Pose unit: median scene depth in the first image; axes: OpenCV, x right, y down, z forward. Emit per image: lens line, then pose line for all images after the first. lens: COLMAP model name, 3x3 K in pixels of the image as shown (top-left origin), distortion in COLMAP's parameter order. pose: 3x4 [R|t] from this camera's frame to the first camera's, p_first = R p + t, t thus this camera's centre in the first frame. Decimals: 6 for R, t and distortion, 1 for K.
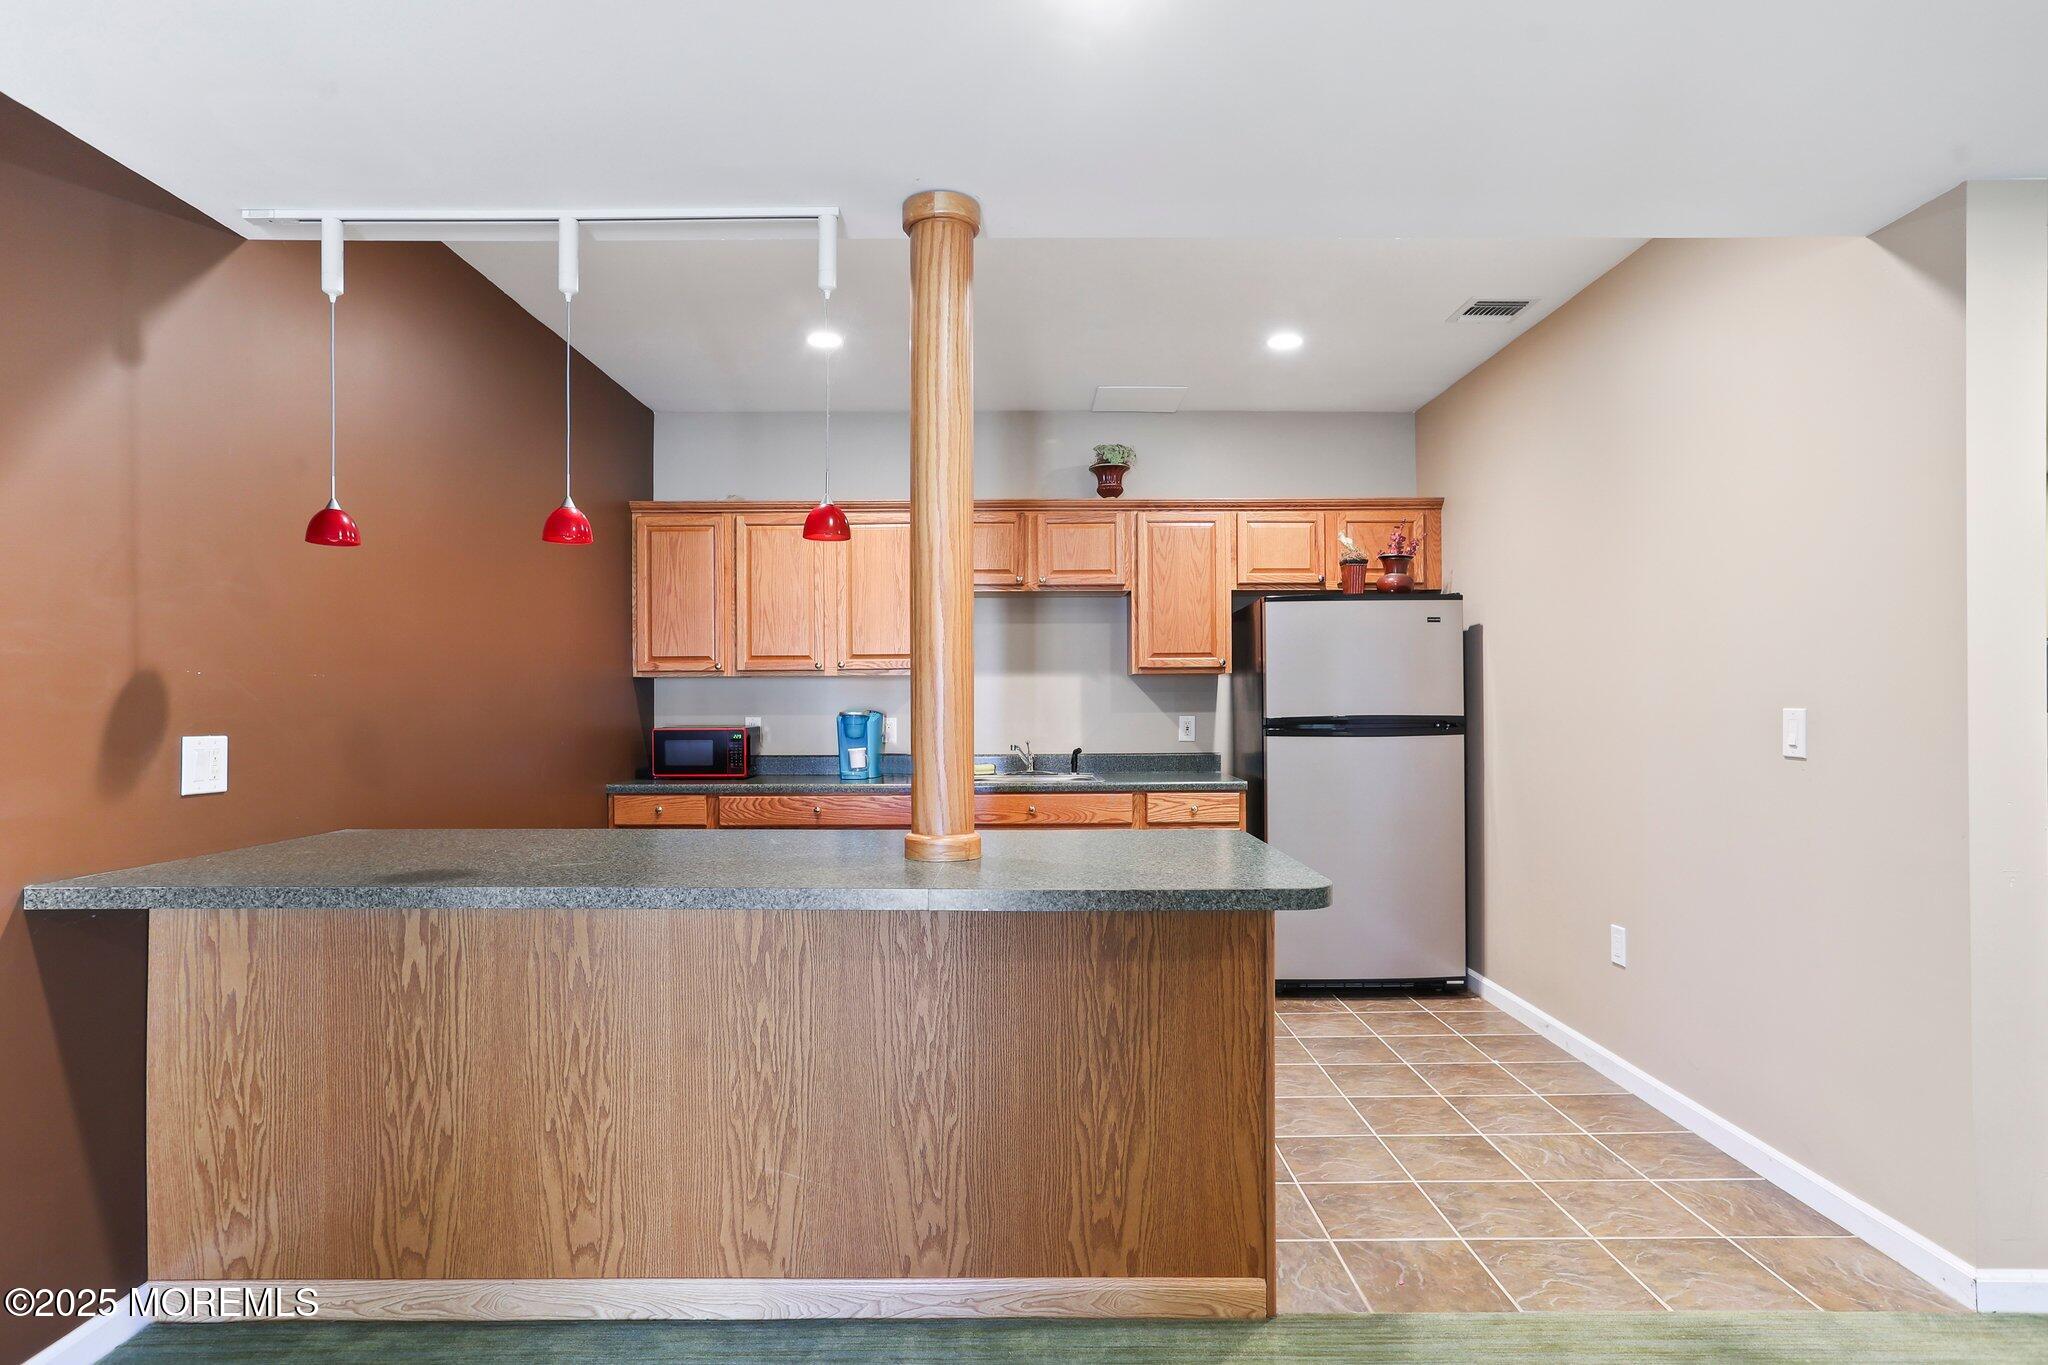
lens RADIAL K [[1095.6, 0, 1021.6], [0, 1095.6, 691.0], [0, 0, 1]] dist [-0.023406, 0.002070]
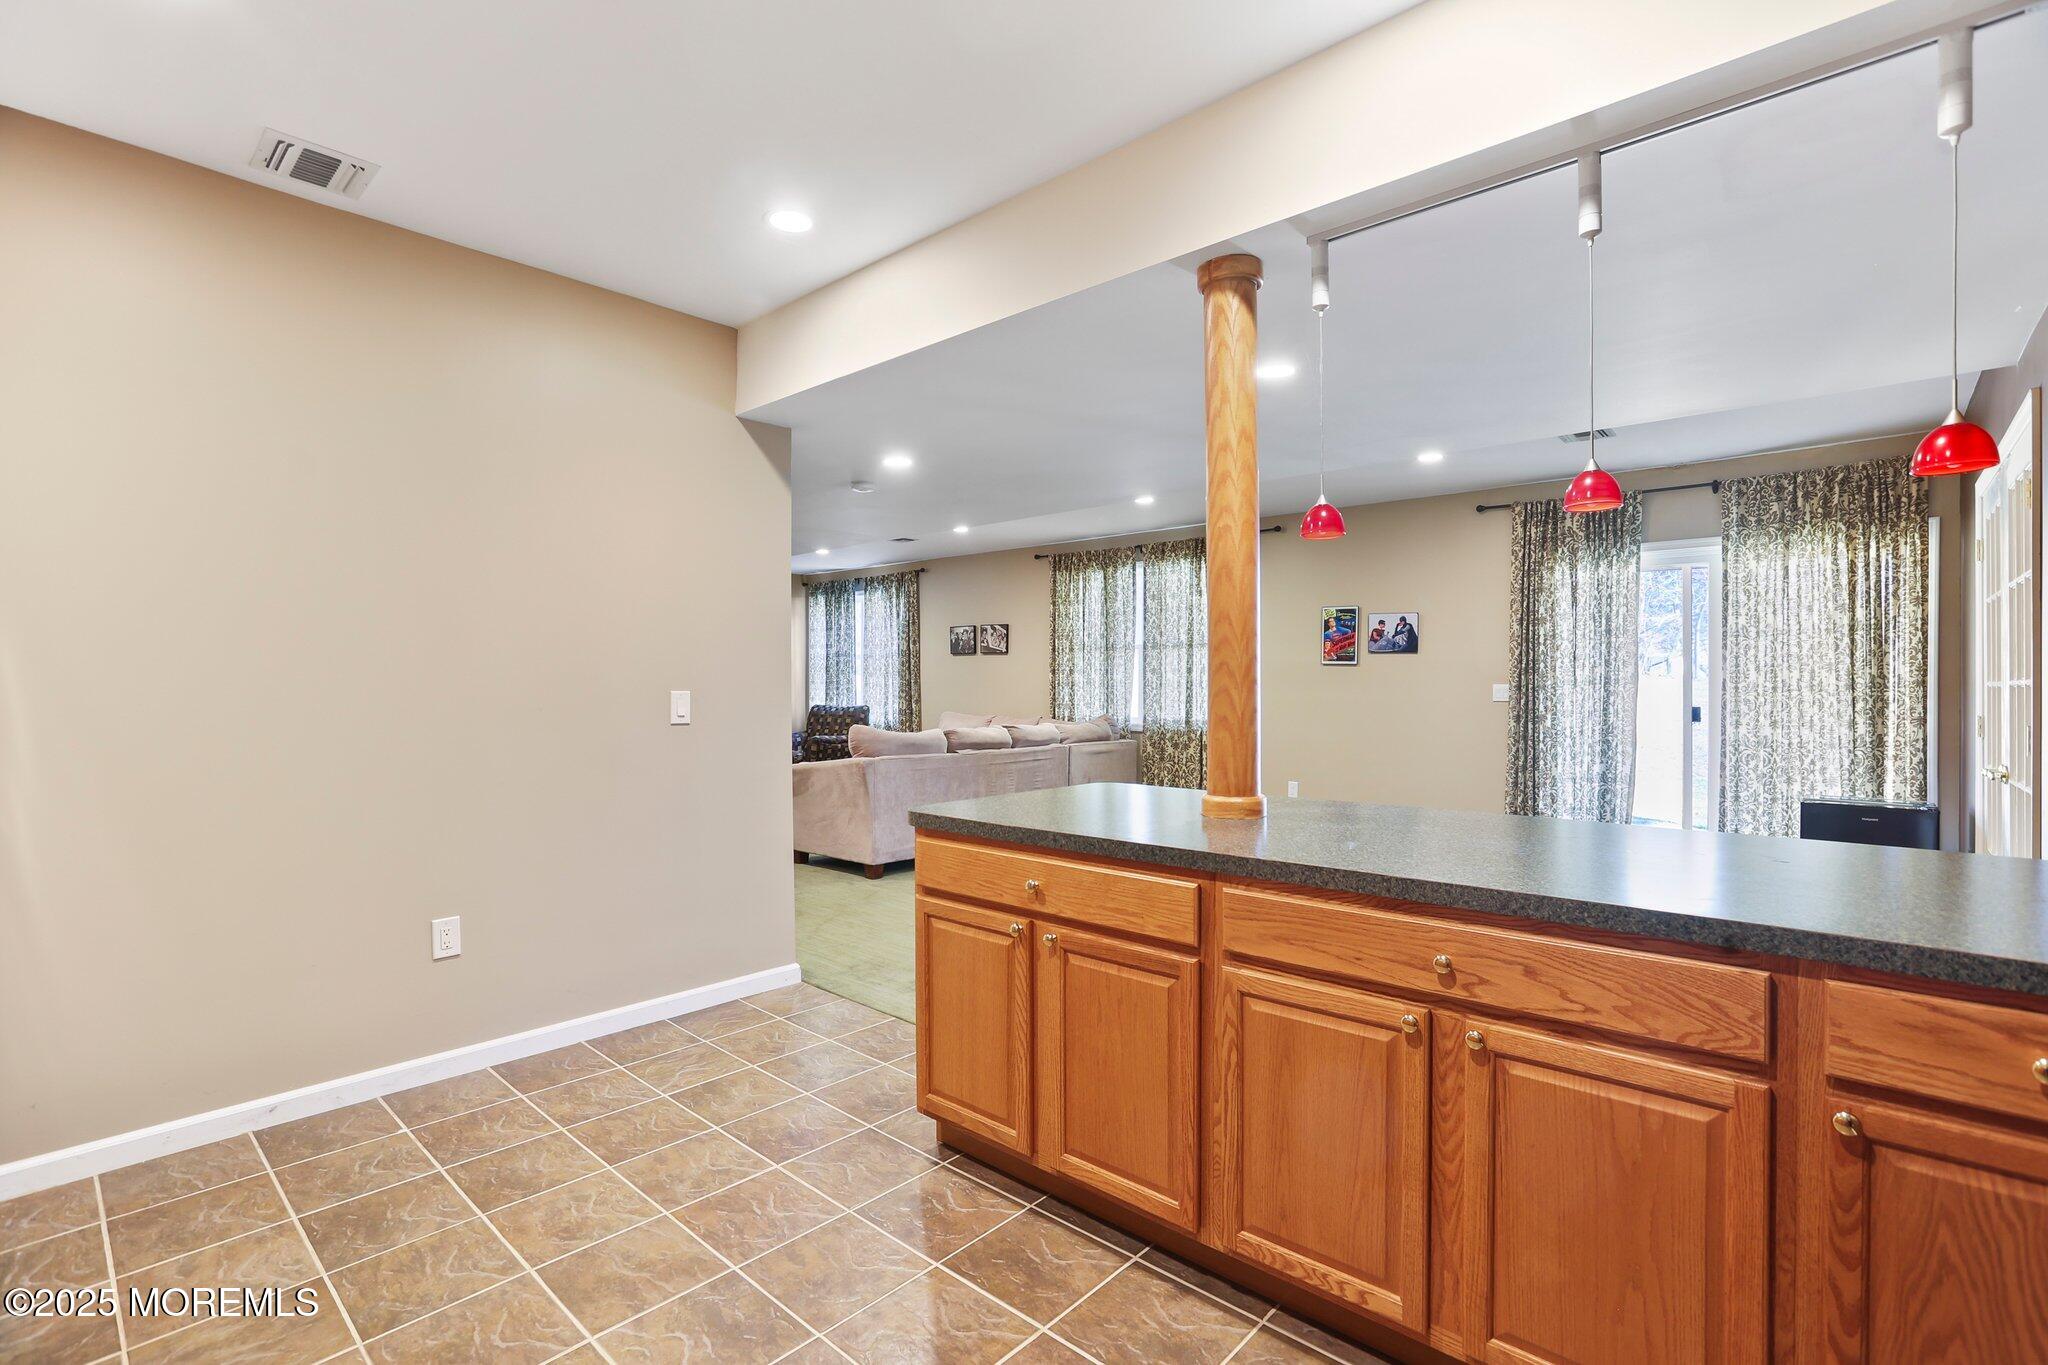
lens RADIAL K [[939.2, 0, 1021.0], [0, 939.2, 682.4], [0, 0, 1]] dist [-0.027965, 0.004072]
pose [[-0.736652, 0.001810, 0.676270, -0.426555], [-0.003555, 0.999972, -0.006549, 0.009319], [-0.676263, -0.007228, -0.736625, 1.369051]]
